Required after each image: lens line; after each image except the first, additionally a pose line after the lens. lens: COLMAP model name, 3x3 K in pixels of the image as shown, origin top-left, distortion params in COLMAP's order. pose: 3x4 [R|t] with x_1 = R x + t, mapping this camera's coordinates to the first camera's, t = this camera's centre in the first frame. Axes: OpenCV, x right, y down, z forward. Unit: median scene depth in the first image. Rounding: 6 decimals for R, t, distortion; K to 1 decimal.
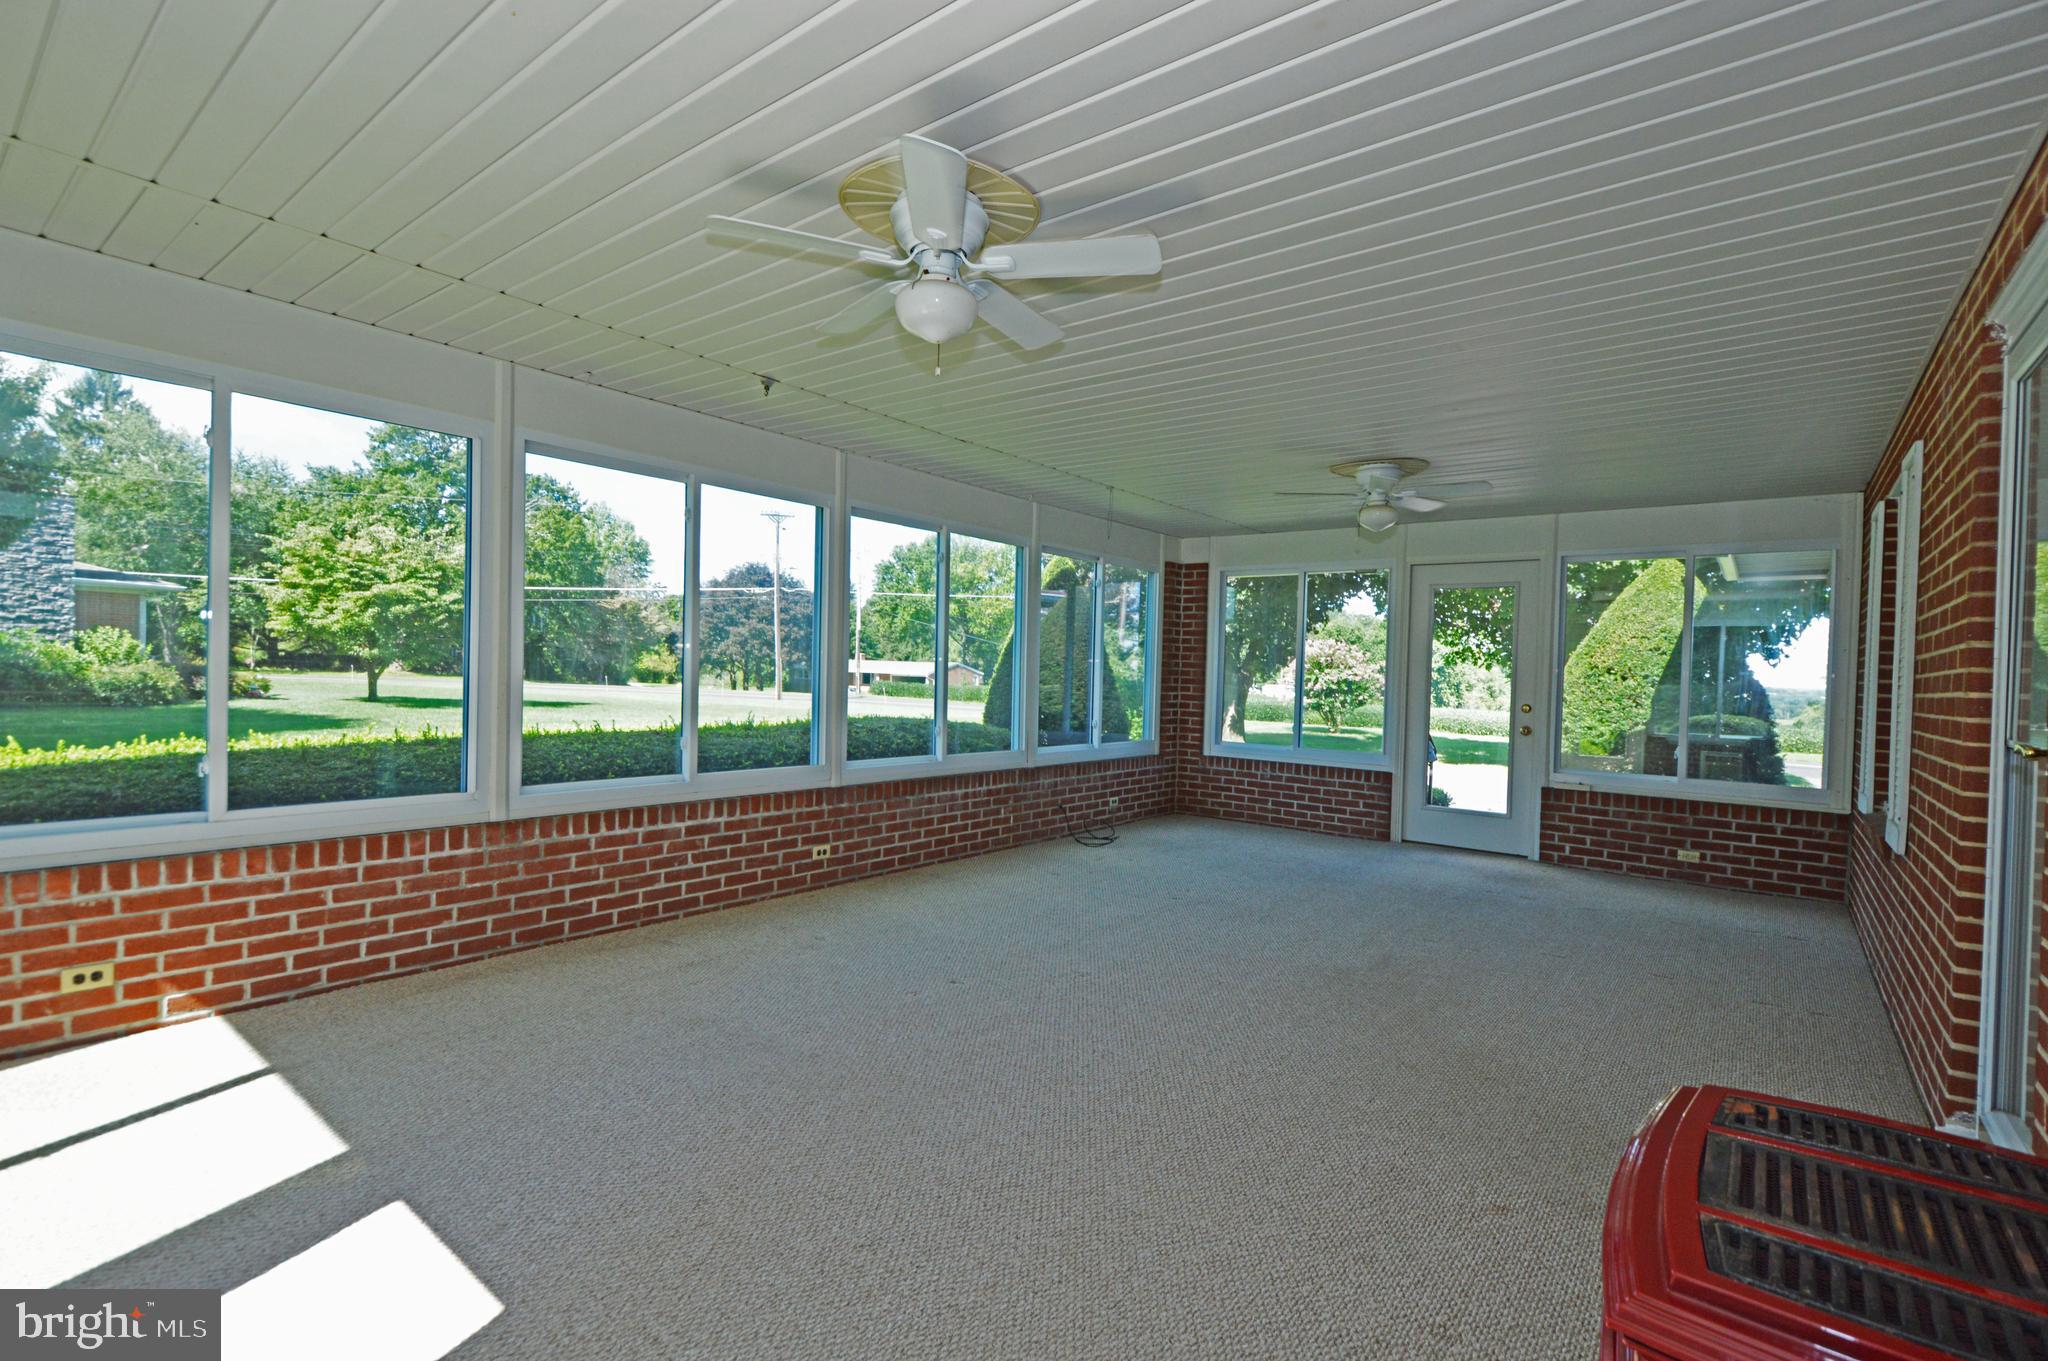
lens RADIAL K [[932.6, 0, 1020.8], [0, 932.6, 680.3], [0, 0, 1]] dist [0.009975, -0.000271]
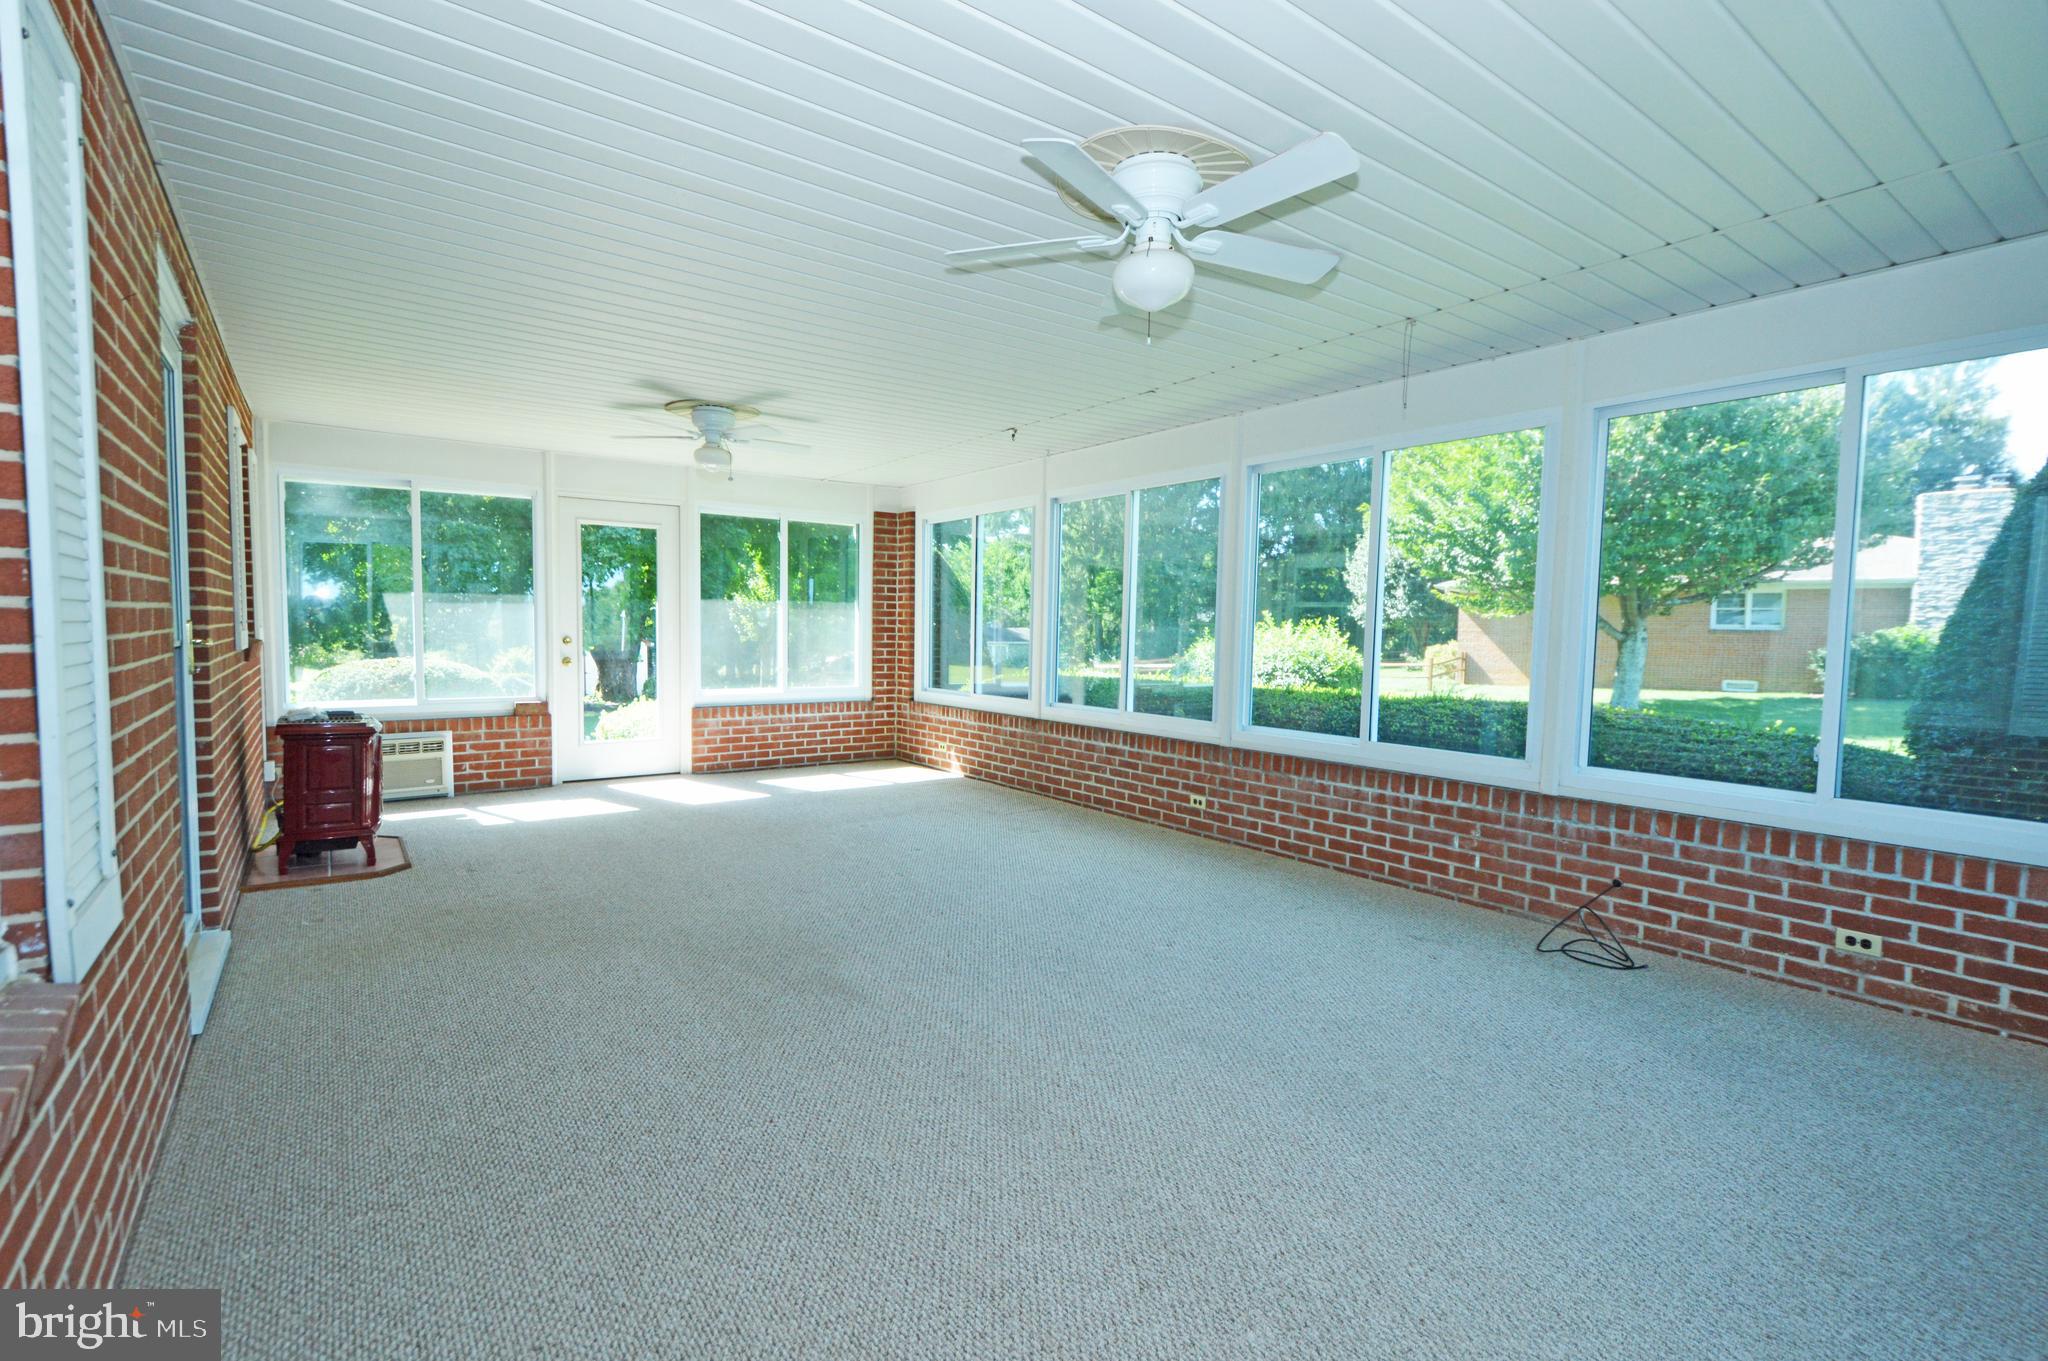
lens RADIAL K [[932.6, 0, 1018.1], [0, 932.6, 687.8], [0, 0, 1]] dist [0.009975, -0.000271]
pose [[-0.254374, 0.034326, -0.966497, 0.869692], [-0.029938, 0.998611, 0.043346, 0.012380], [0.966643, 0.039961, -0.252993, 1.060008]]
